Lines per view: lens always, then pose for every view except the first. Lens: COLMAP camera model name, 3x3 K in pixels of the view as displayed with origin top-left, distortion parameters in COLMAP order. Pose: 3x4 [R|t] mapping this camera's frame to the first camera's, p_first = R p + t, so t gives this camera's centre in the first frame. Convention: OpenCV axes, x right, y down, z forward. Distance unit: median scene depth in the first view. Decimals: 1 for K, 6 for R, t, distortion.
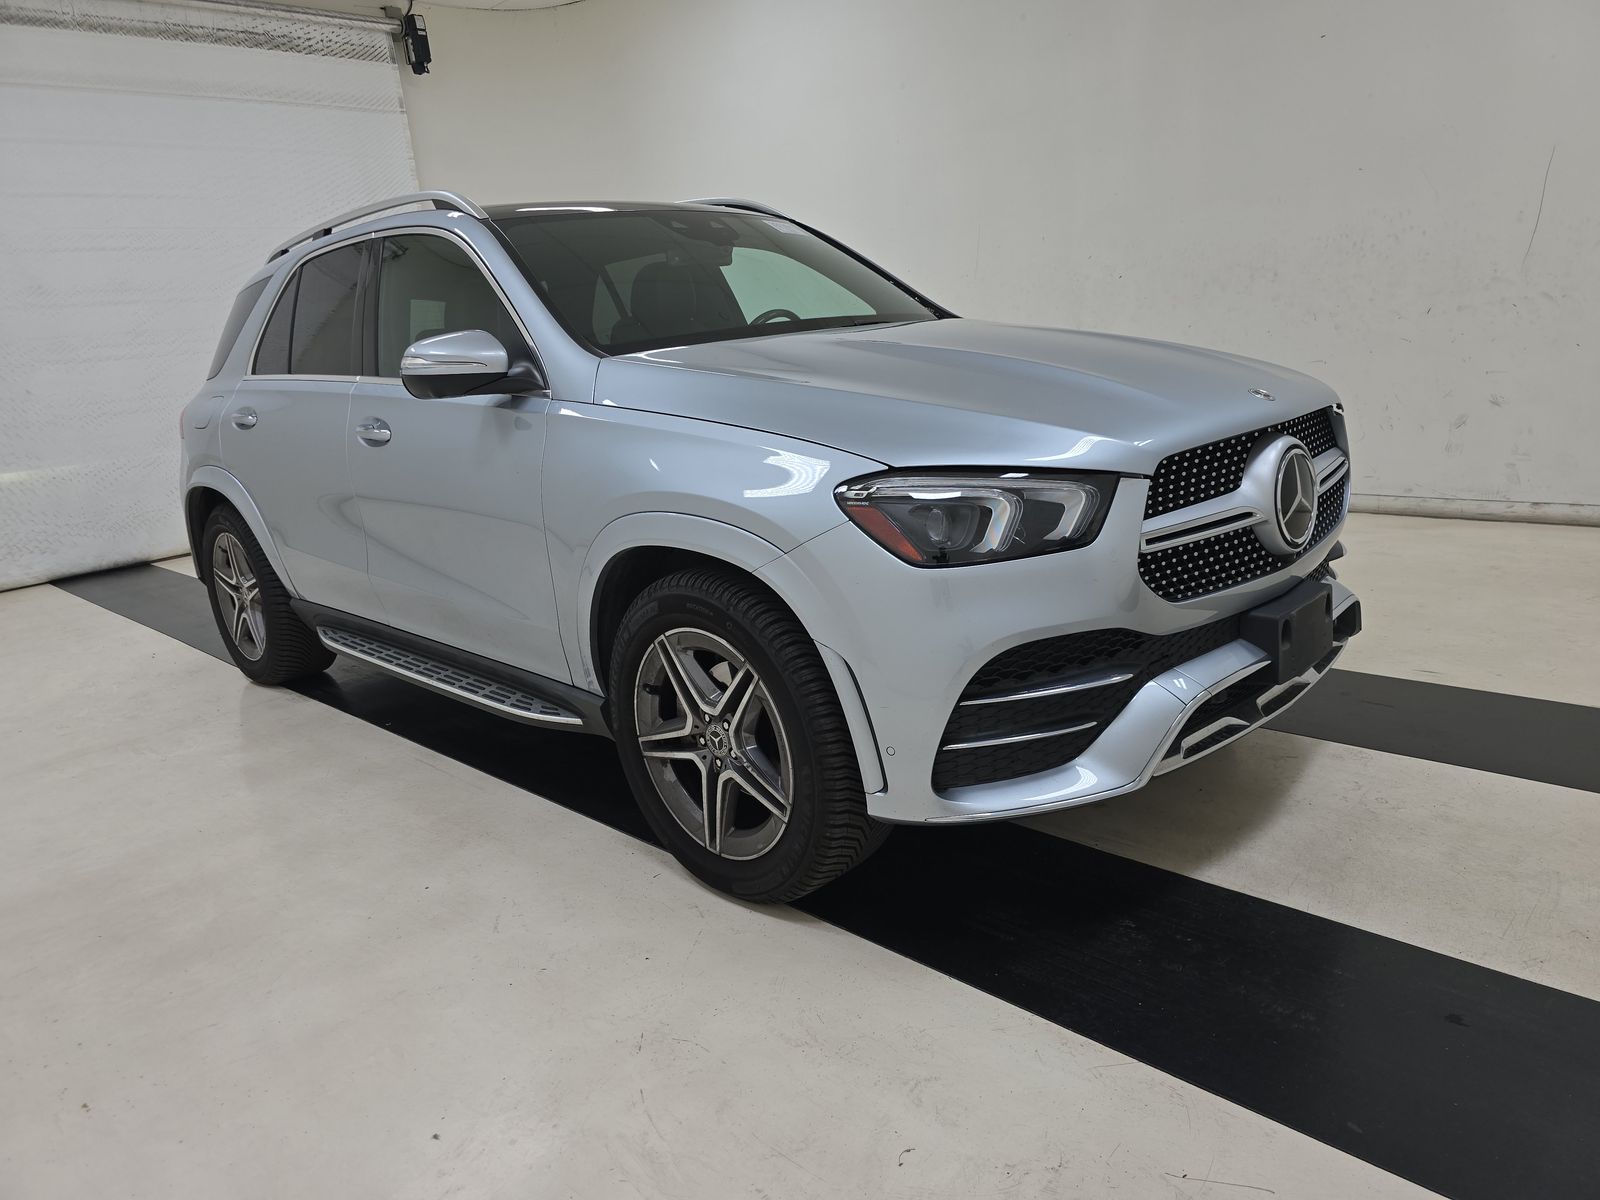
lens RADIAL K [[1066.7, 0, 807.9], [0, 1066.7, 601.6], [0, 0, 1]] dist [0.024637, -0.028267]
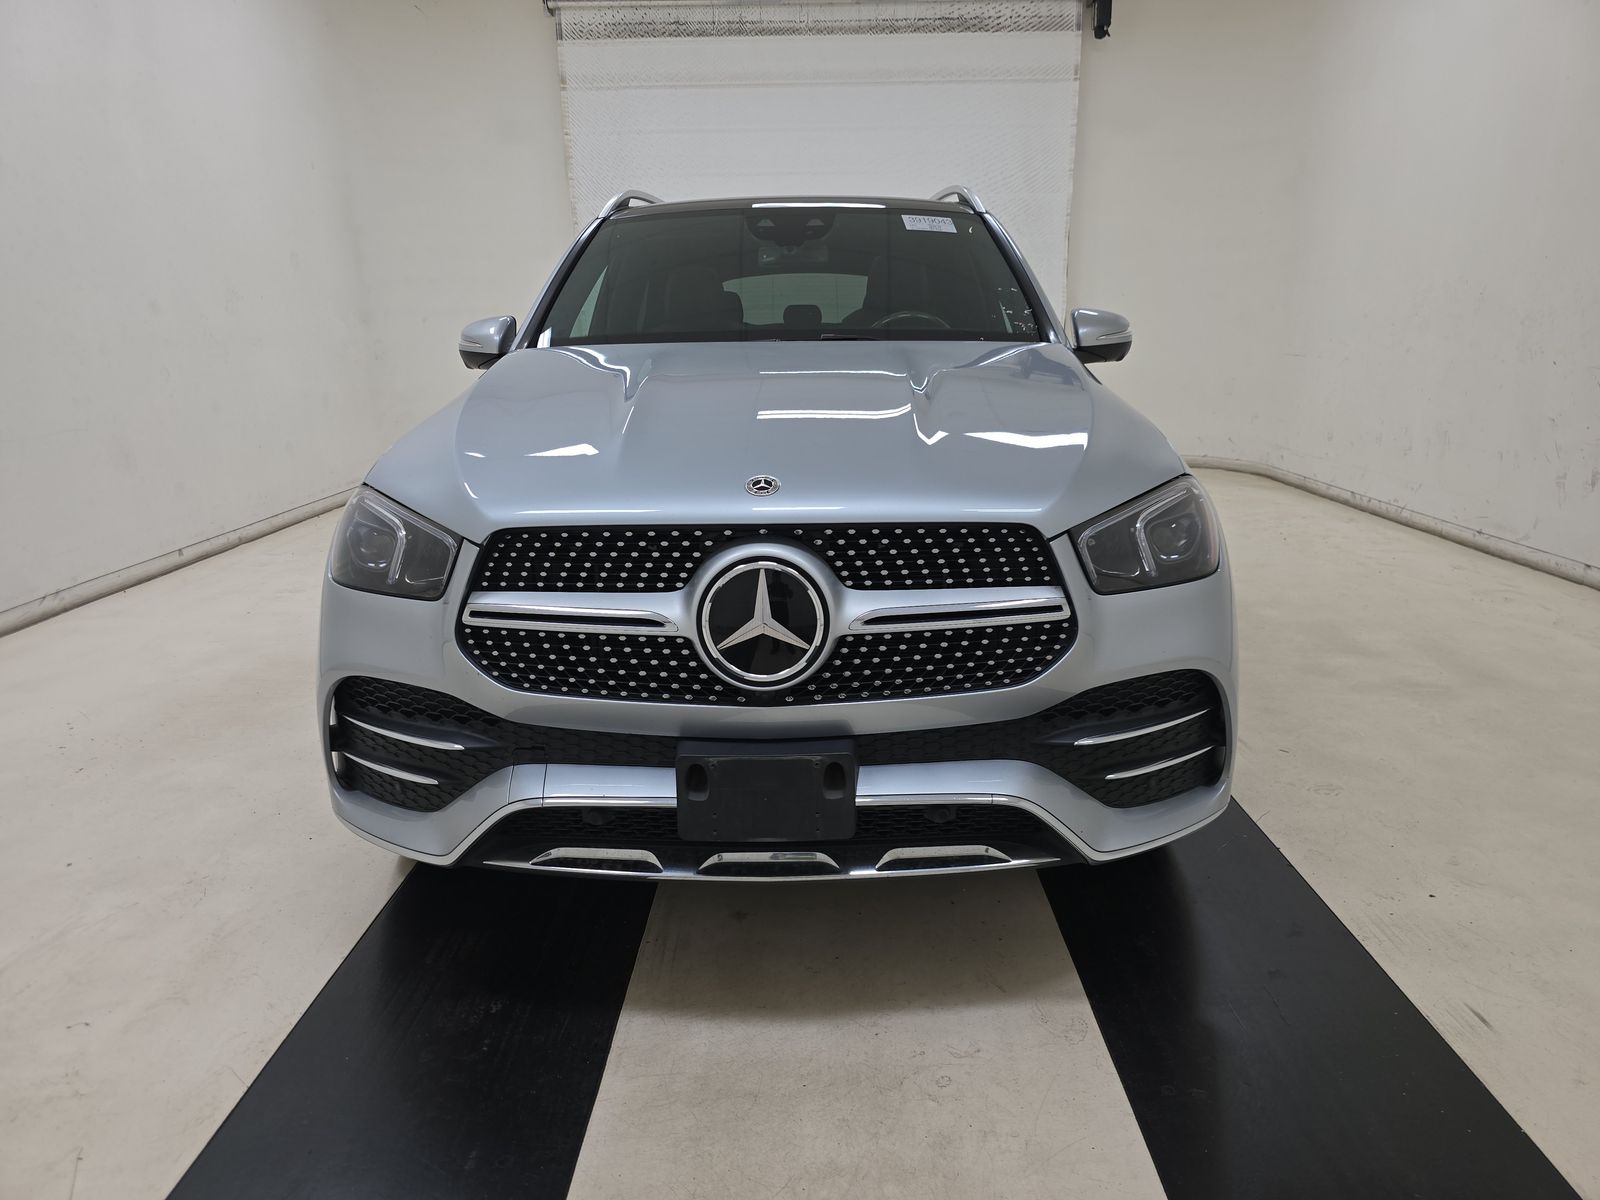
lens RADIAL K [[1066.7, 0, 804.8], [0, 1066.7, 599.6], [0, 0, 1]] dist [0.024637, -0.028267]
pose [[0.693653, 0.251515, -0.674970, 0.280735], [-0.223168, 0.965990, 0.130613, -0.062371], [0.684866, 0.060031, 0.726192, 0.130661]]
